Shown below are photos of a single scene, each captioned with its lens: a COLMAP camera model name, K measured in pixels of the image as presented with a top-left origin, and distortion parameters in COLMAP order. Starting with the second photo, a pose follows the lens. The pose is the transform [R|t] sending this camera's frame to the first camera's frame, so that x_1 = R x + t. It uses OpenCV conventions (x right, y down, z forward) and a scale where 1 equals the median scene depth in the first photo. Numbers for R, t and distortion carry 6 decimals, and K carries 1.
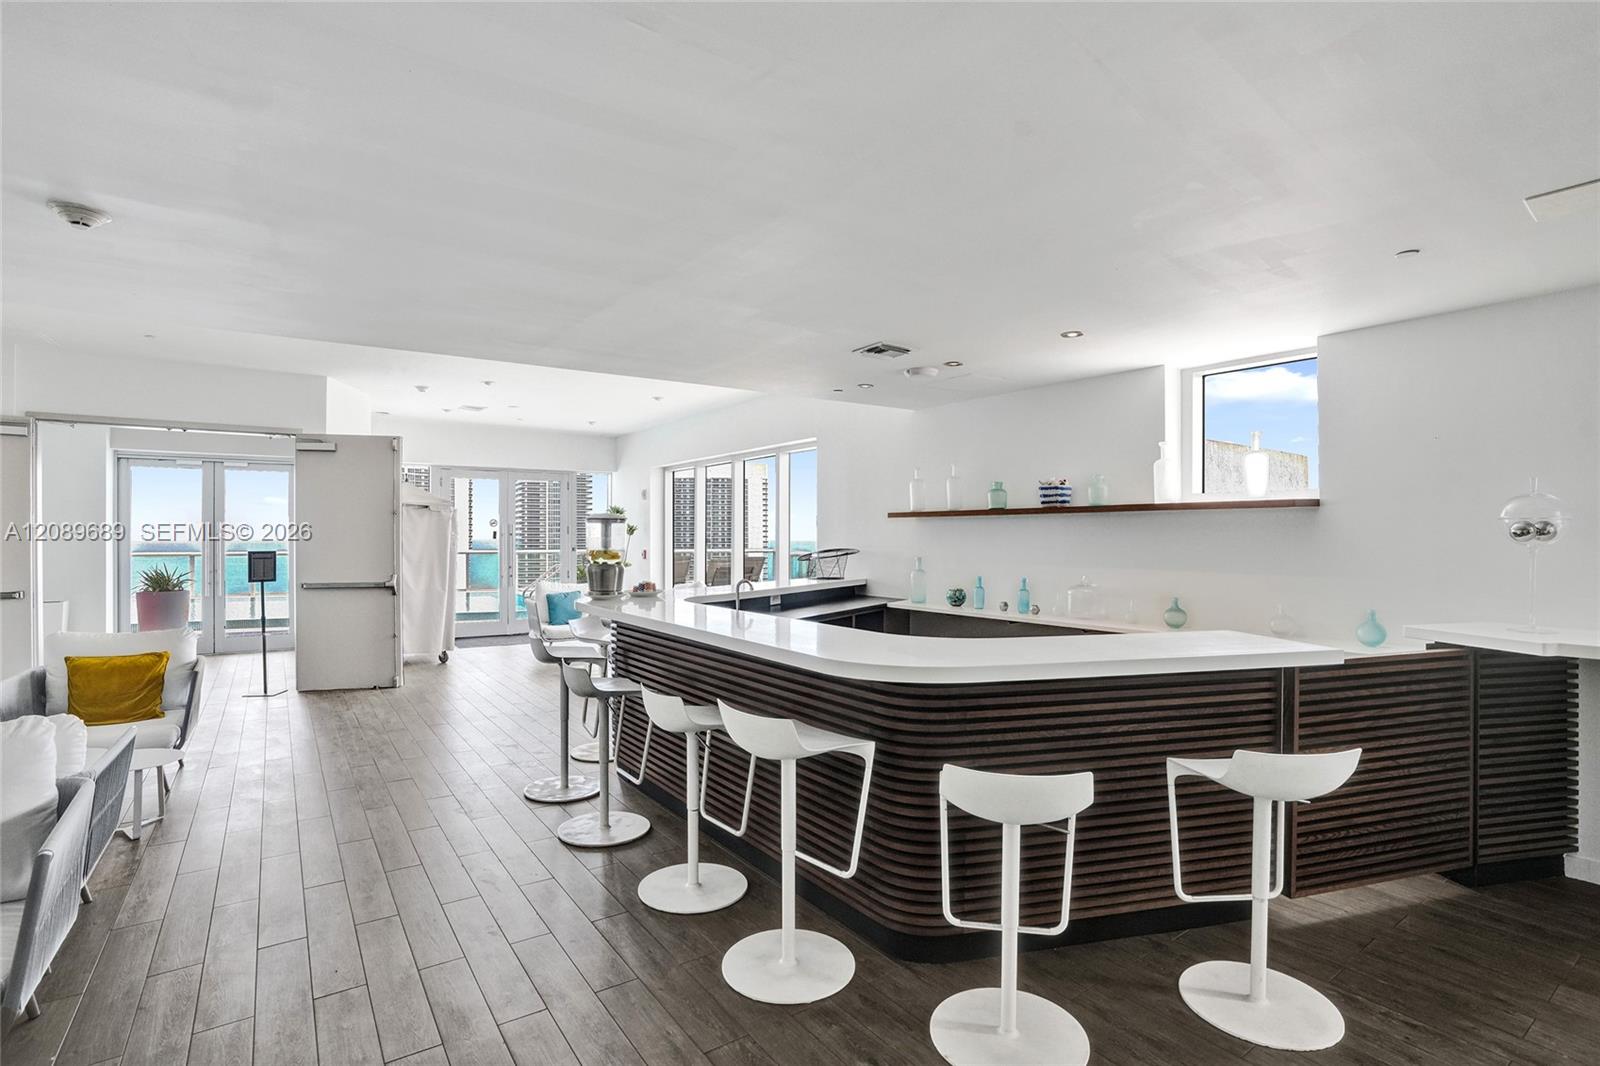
lens RADIAL K [[765.2, 0, 808.7], [0, 765.2, 529.0], [0, 0, 1]] dist [-0.071250, 0.030887]
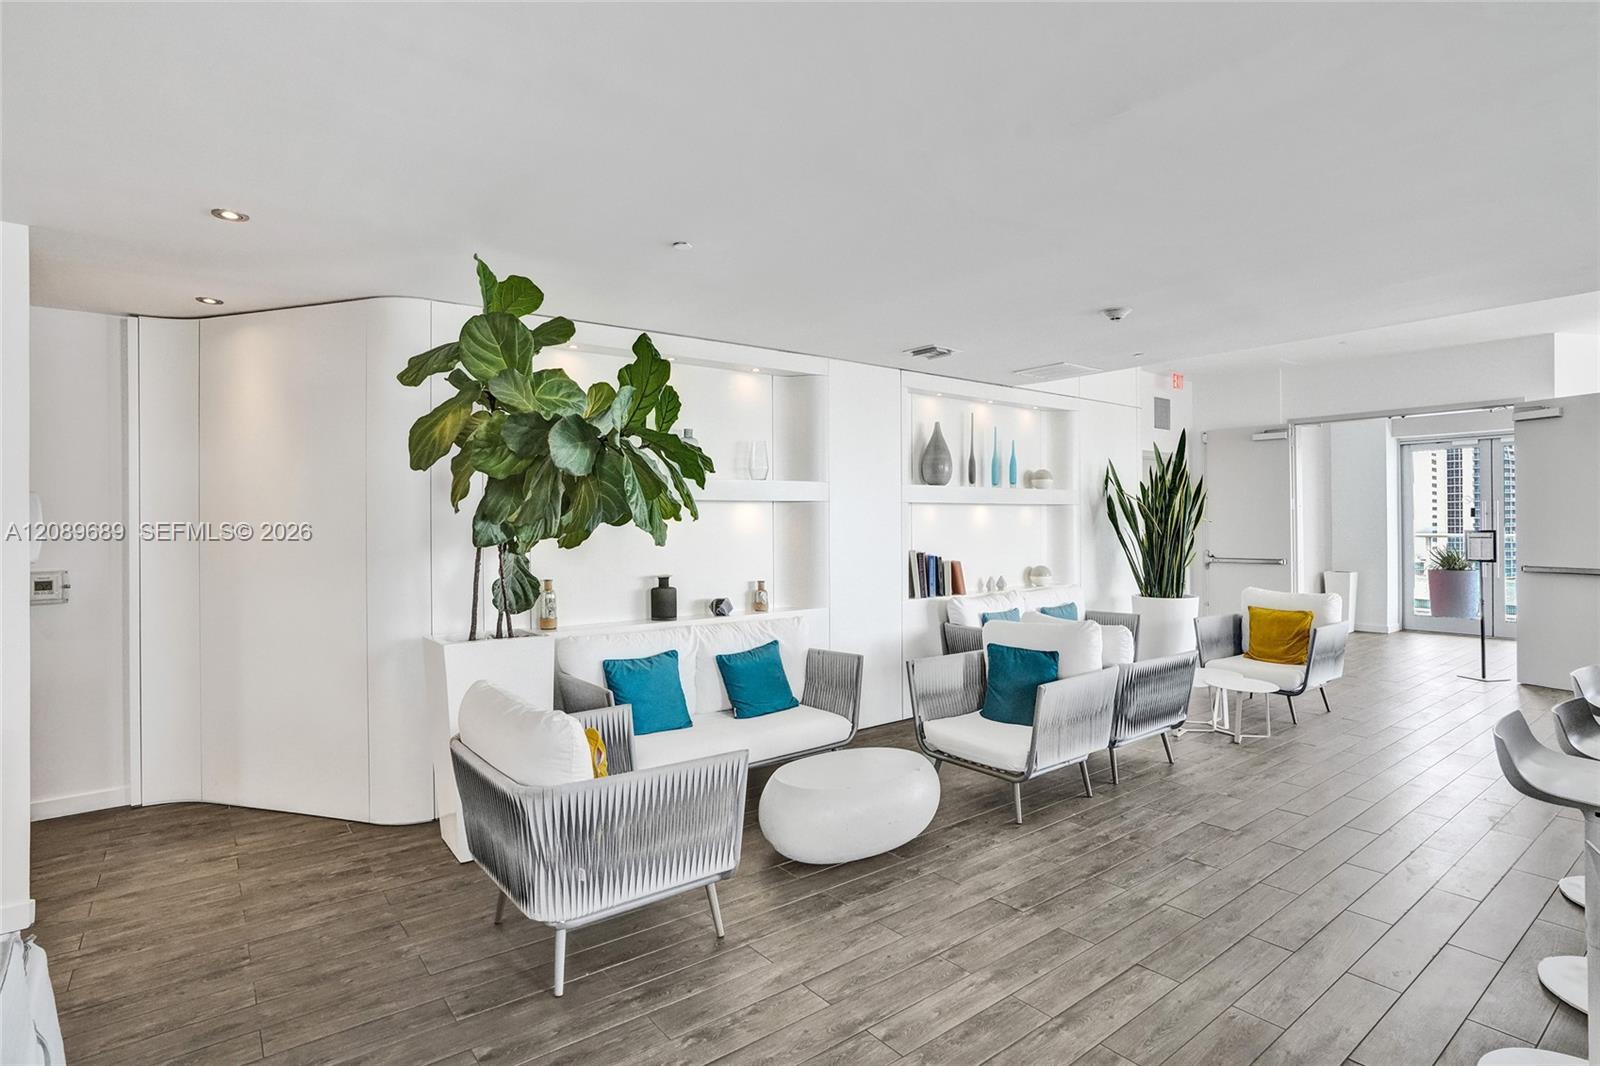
lens RADIAL K [[821.9, 0, 810.5], [0, 821.9, 523.1], [0, 0, 1]] dist [-0.041379, 0.028503]
pose [[0.037260, 0.003203, -0.999300, 0.277550], [0.011040, 0.999933, 0.003617, 0.005955], [0.999245, -0.011167, 0.037222, 0.094427]]
